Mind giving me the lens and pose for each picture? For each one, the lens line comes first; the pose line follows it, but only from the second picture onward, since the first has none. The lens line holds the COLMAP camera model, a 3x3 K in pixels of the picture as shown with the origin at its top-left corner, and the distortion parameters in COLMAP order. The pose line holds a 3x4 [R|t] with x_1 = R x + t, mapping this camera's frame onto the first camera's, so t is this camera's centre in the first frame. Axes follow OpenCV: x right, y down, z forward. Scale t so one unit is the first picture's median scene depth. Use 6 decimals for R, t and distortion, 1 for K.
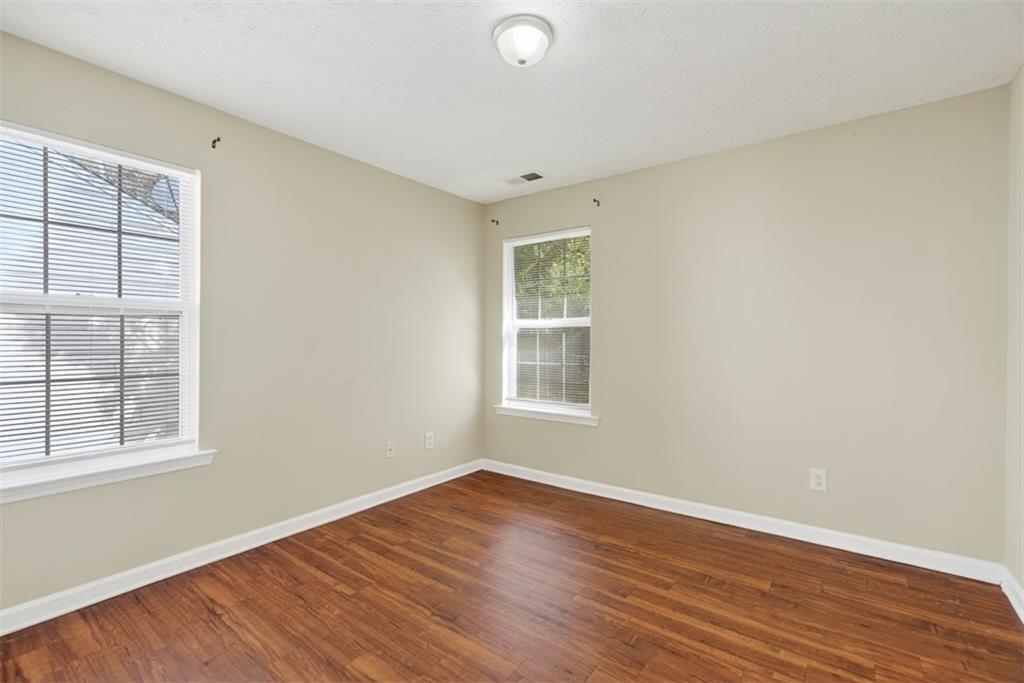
lens RADIAL K [[462.3, 0, 516.8], [0, 462.3, 338.1], [0, 0, 1]] dist [-0.007726, 0.005259]
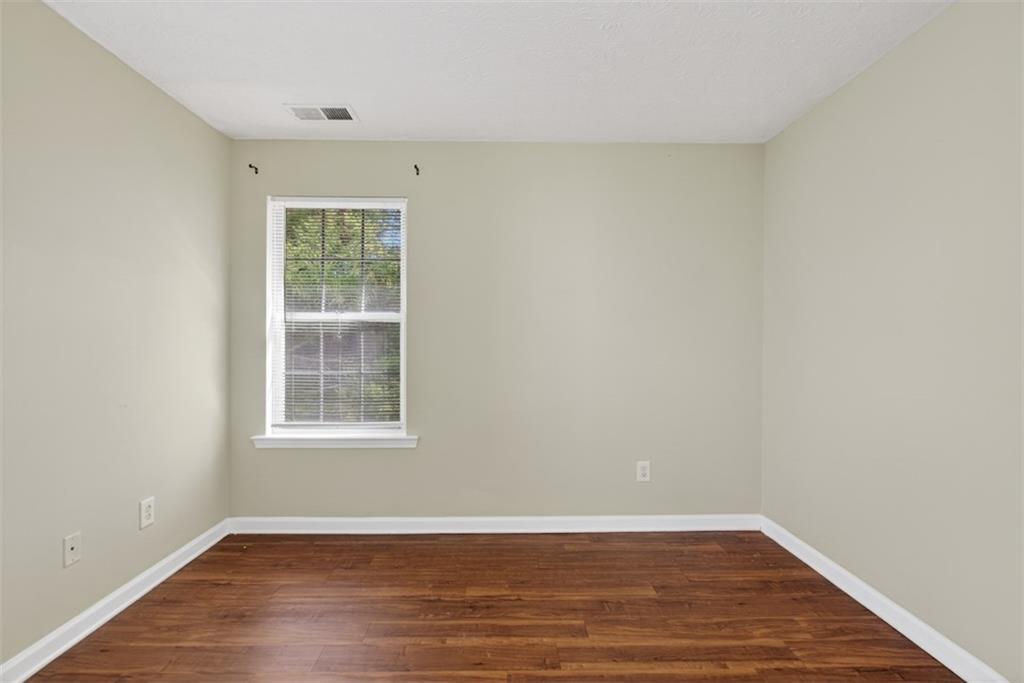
lens RADIAL K [[462.3, 0, 503.1], [0, 462.3, 338.7], [0, 0, 1]] dist [-0.007726, 0.005259]
pose [[0.794443, 0.002399, 0.607335, -0.240711], [-0.000541, 0.999995, -0.003243, 0.004461], [-0.607339, 0.002248, 0.794440, 0.331562]]
